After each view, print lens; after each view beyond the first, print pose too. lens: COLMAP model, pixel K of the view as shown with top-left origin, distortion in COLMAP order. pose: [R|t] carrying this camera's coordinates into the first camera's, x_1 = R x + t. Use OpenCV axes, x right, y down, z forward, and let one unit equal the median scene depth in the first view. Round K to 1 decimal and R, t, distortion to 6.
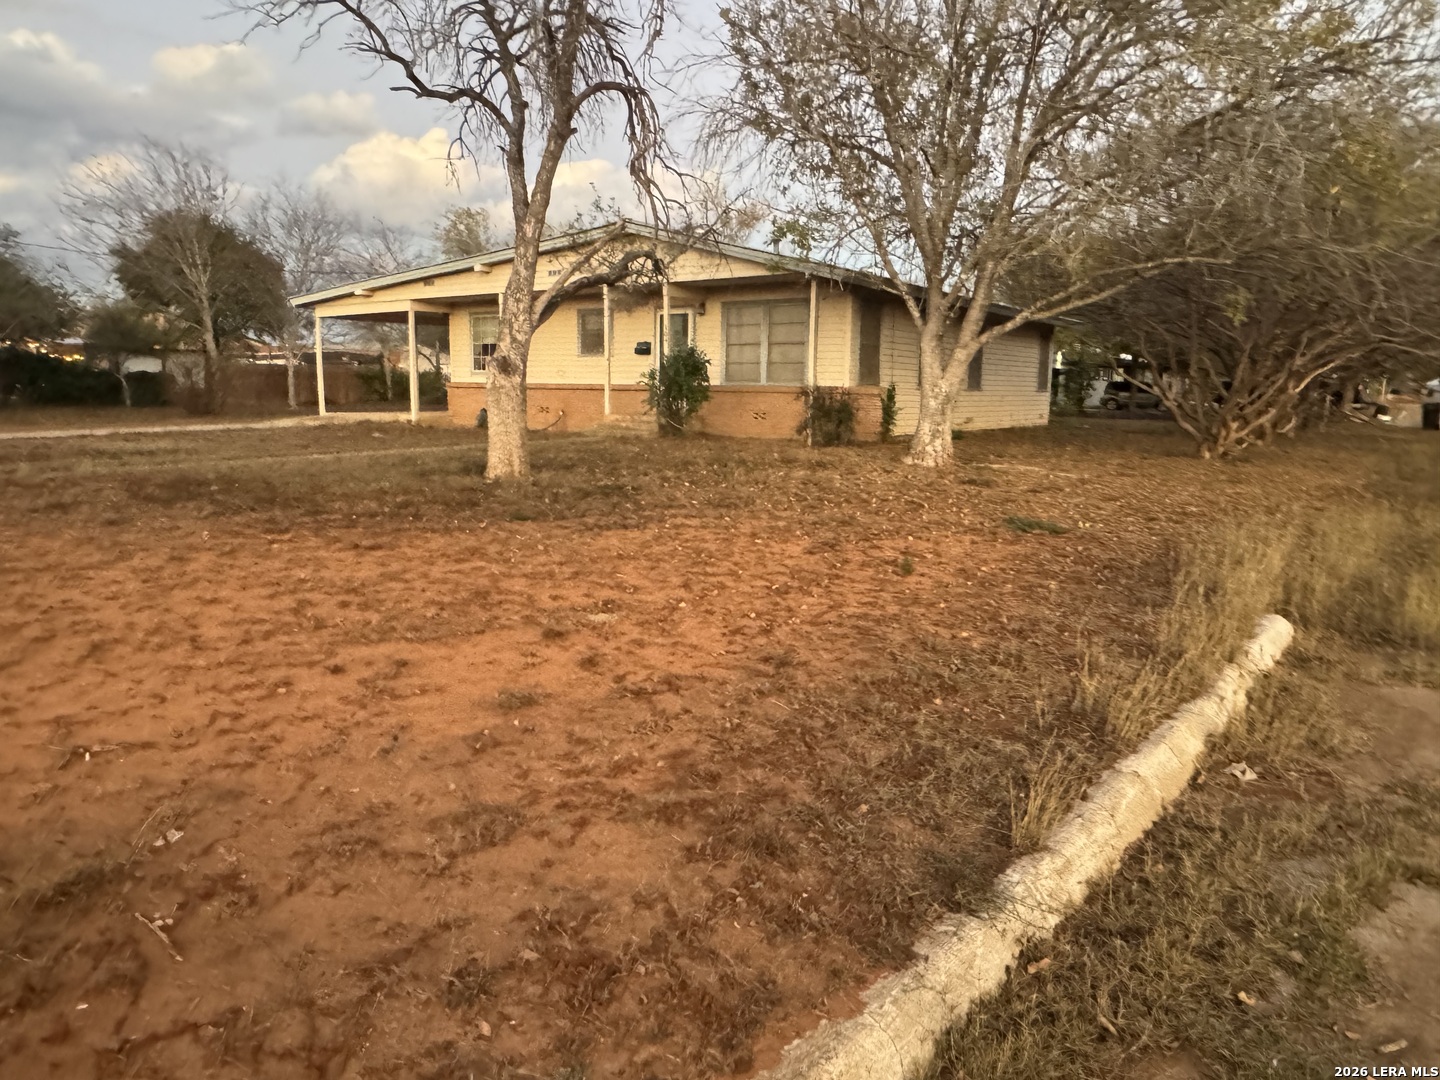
lens RADIAL K [[989.6, 0, 720.0], [0, 989.6, 540.0], [0, 0, 1]] dist [0.002074, -0.001311]
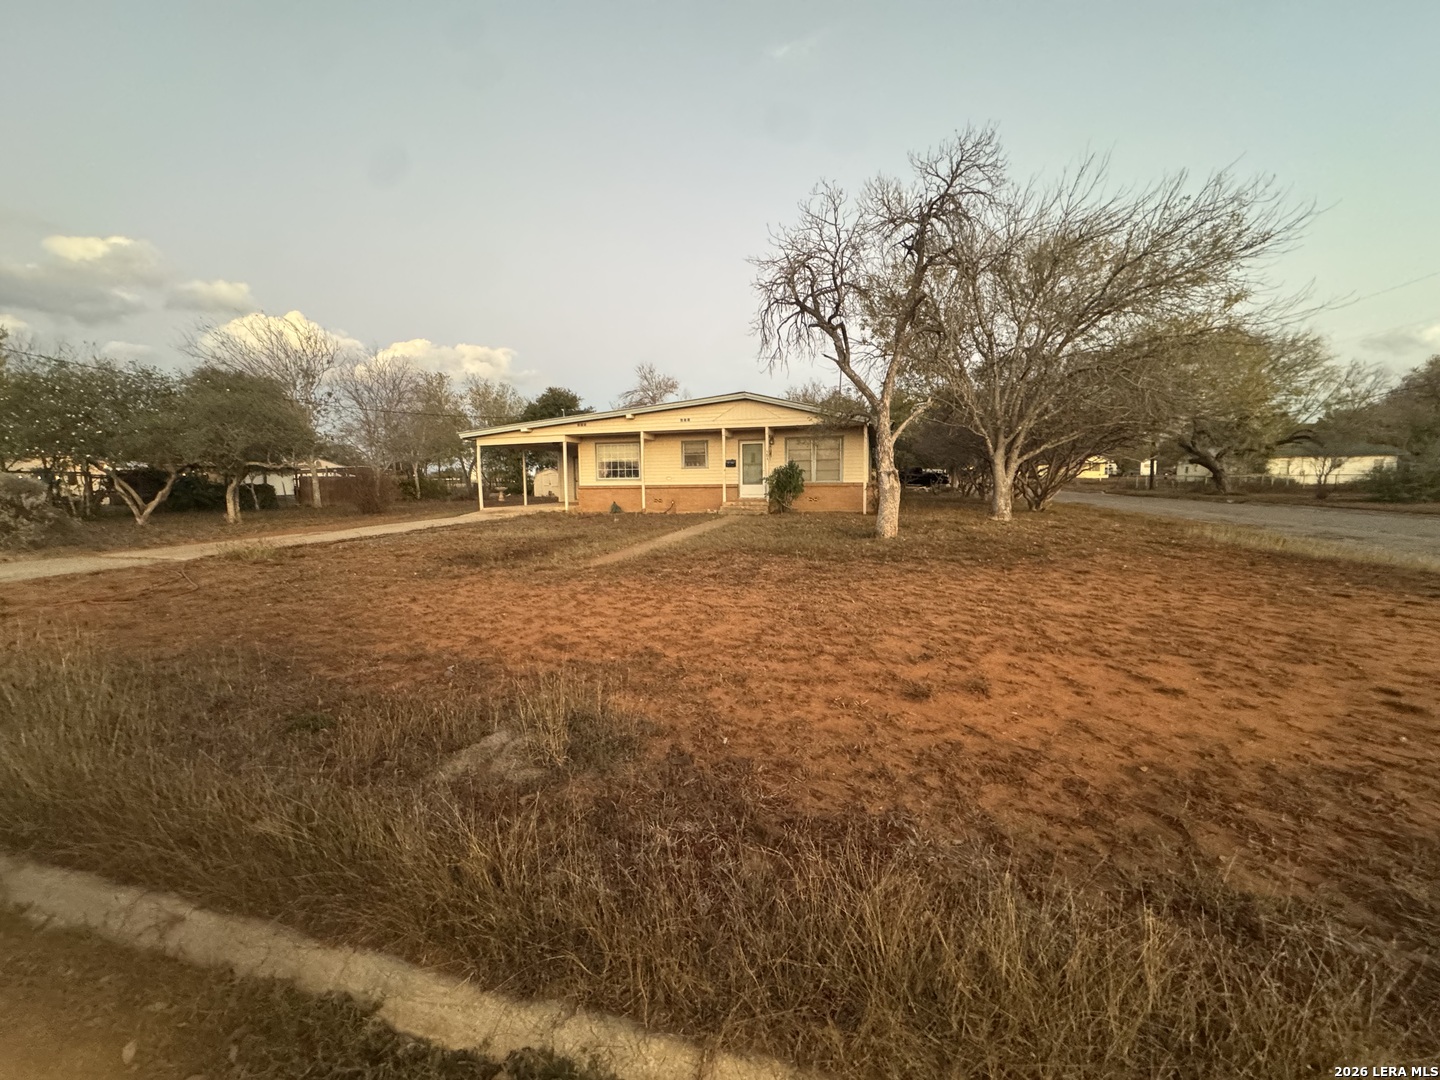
lens RADIAL K [[578.8, 0, 720.0], [0, 578.8, 540.0], [0, 0, 1]] dist [0.000493, 0.000023]
pose [[0.930935, -0.062529, 0.359791, -0.447231], [0.080756, 0.996089, -0.035838, -0.023647], [-0.356143, 0.062418, 0.932345, 0.064963]]
